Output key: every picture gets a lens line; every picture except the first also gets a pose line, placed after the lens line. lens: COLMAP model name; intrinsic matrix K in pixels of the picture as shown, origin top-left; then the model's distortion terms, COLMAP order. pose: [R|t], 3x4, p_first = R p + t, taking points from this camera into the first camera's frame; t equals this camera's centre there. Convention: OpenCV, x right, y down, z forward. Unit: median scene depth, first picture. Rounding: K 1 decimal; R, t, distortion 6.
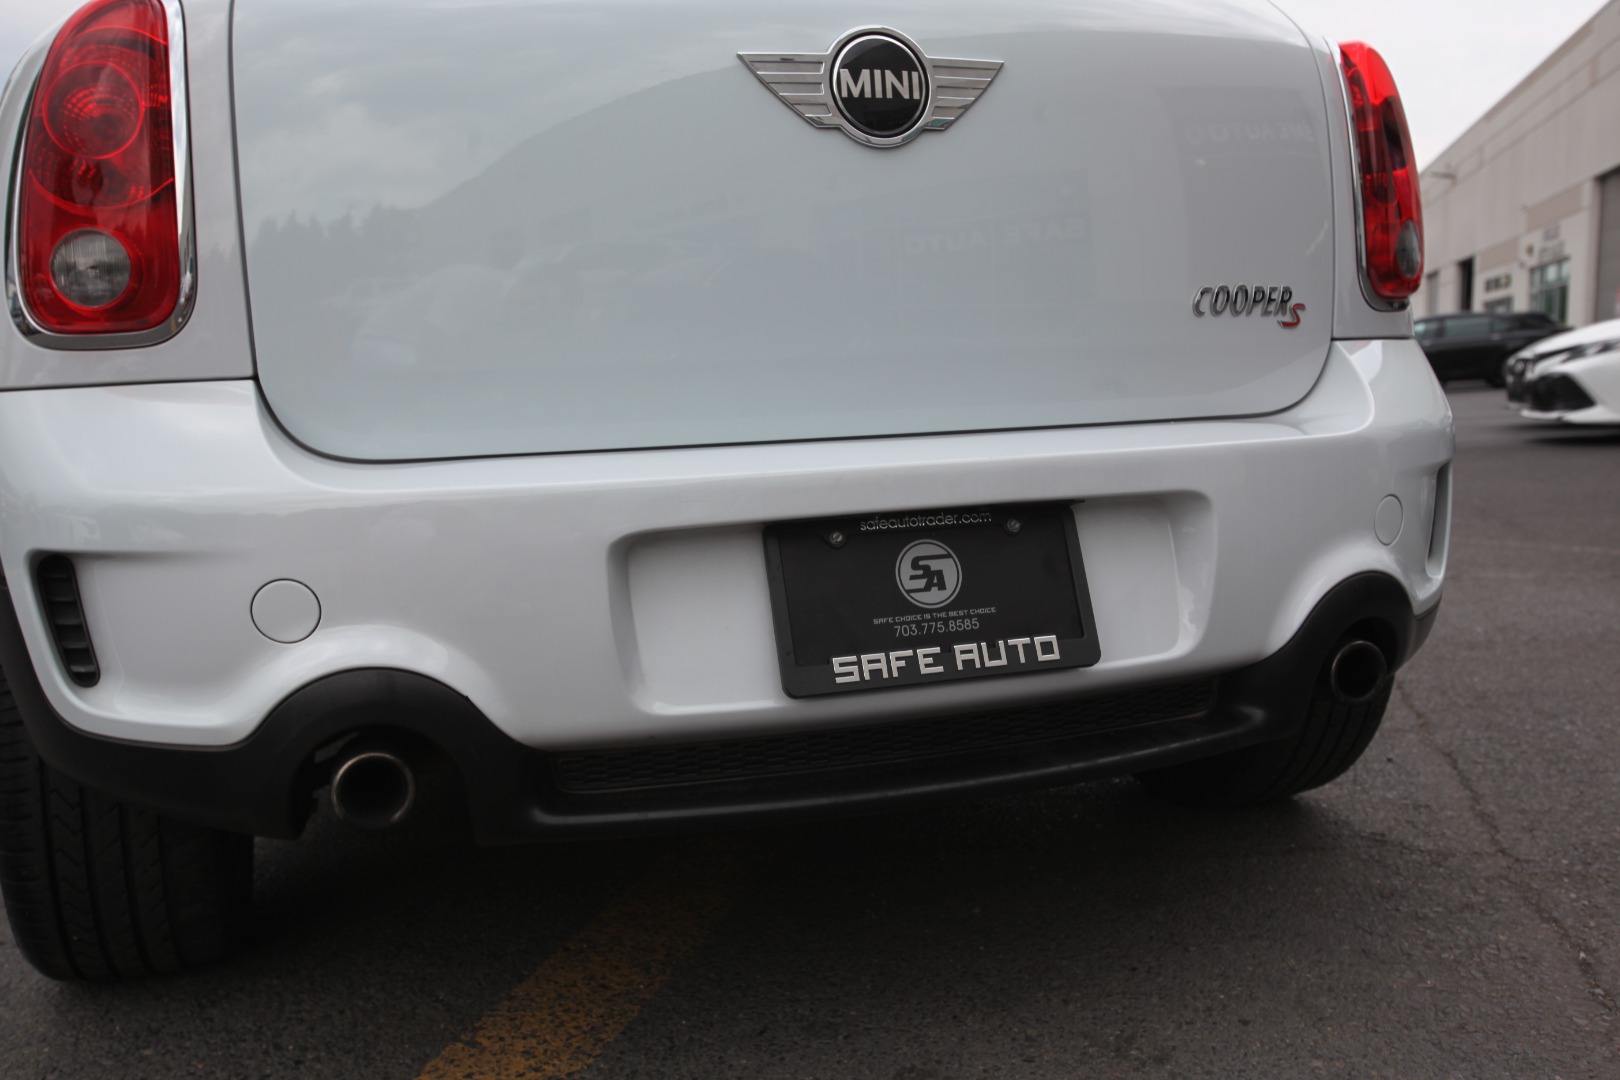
lens RADIAL K [[1437.5, 0, 771.7], [0, 1437.5, 531.2], [0, 0, 1]] dist [0.003755, 0.021614]
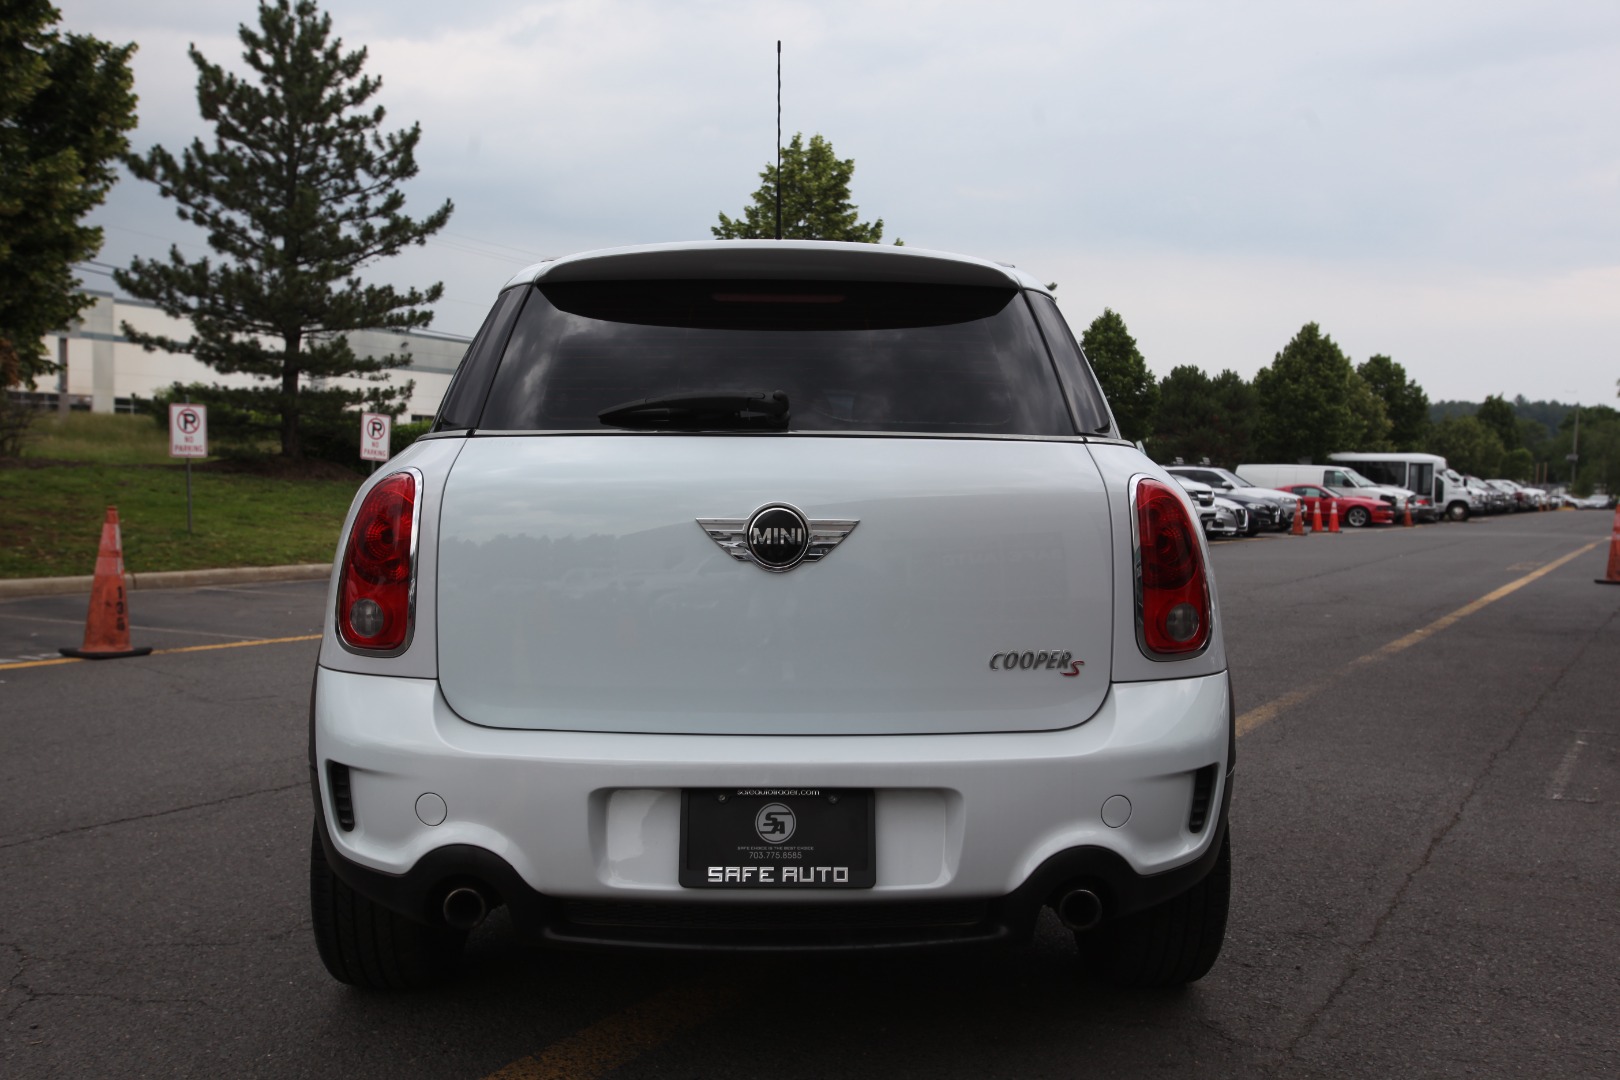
lens RADIAL K [[1396.7, 0, 810.0], [0, 1396.7, 540.0], [0, 0, 1]] dist [0.008099, 0.014975]
pose [[0.959603, 0.062516, -0.274324, 0.588517], [-0.076107, 0.996330, -0.039171, -0.247179], [0.270868, 0.058467, 0.960839, -0.626406]]
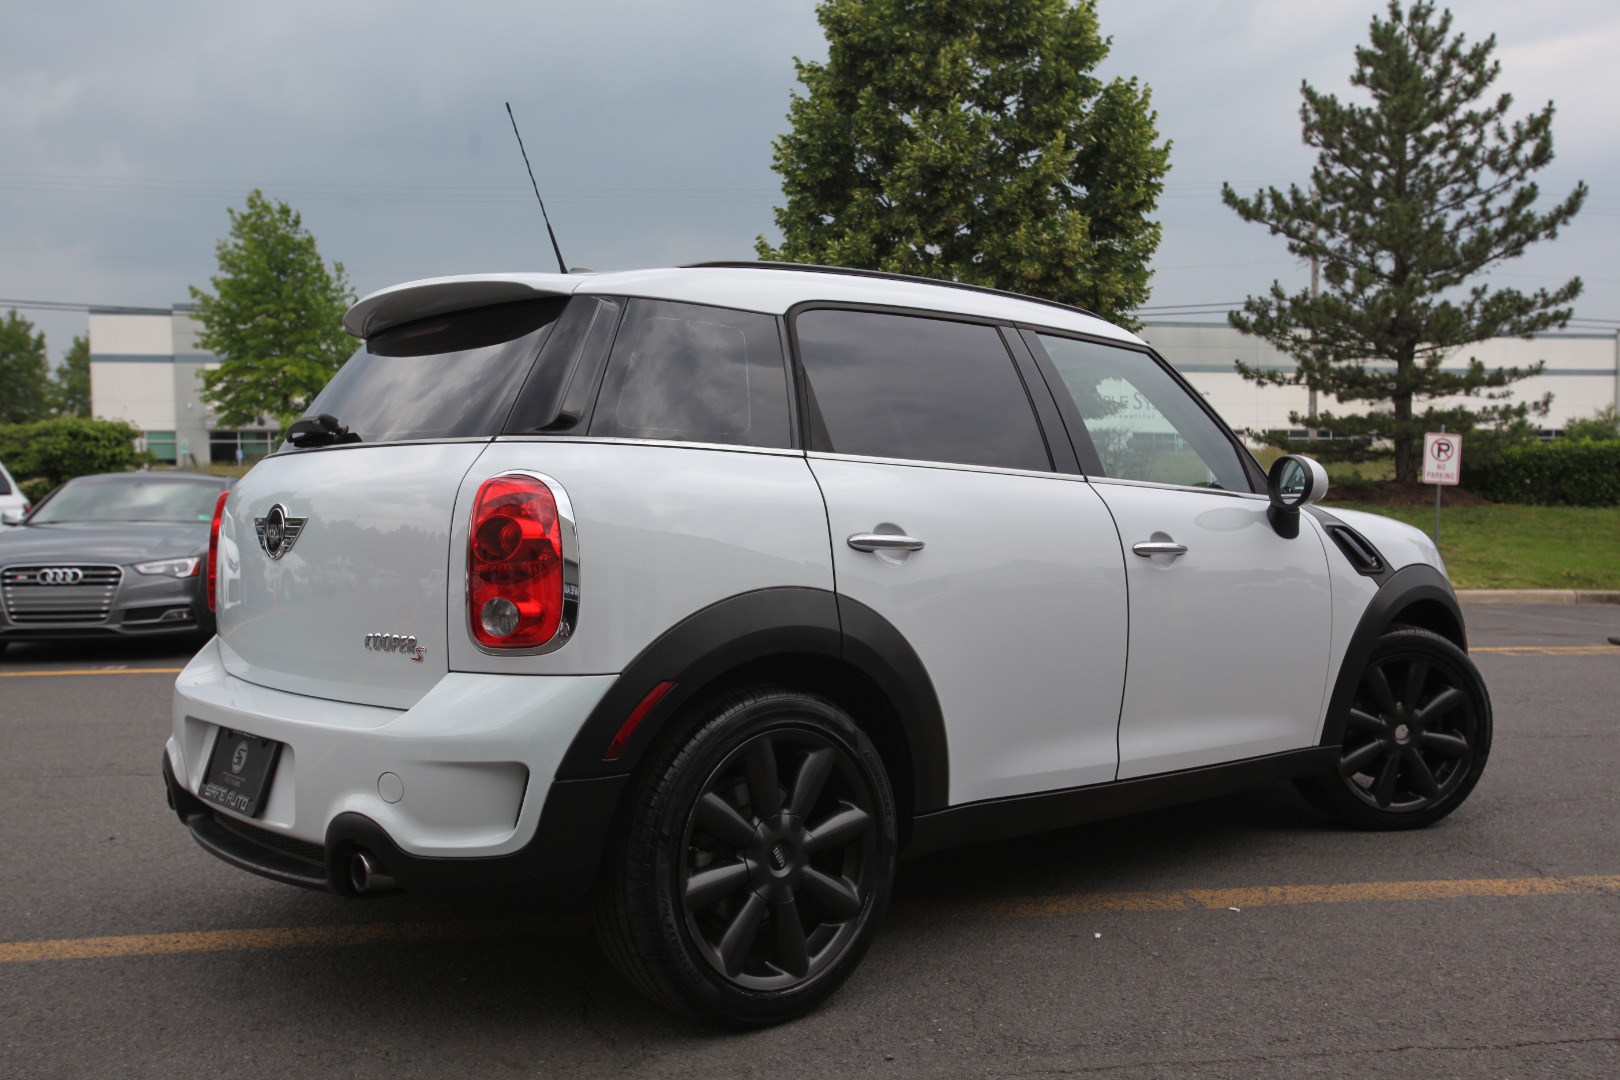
lens RADIAL K [[1437.5, 0, 771.7], [0, 1437.5, 531.2], [0, 0, 1]] dist [0.003755, 0.021614]
pose [[0.400720, 0.049830, -0.914844, 2.423216], [-0.095958, 0.995311, 0.012181, -0.417766], [0.911162, 0.082906, 0.403623, 0.823387]]
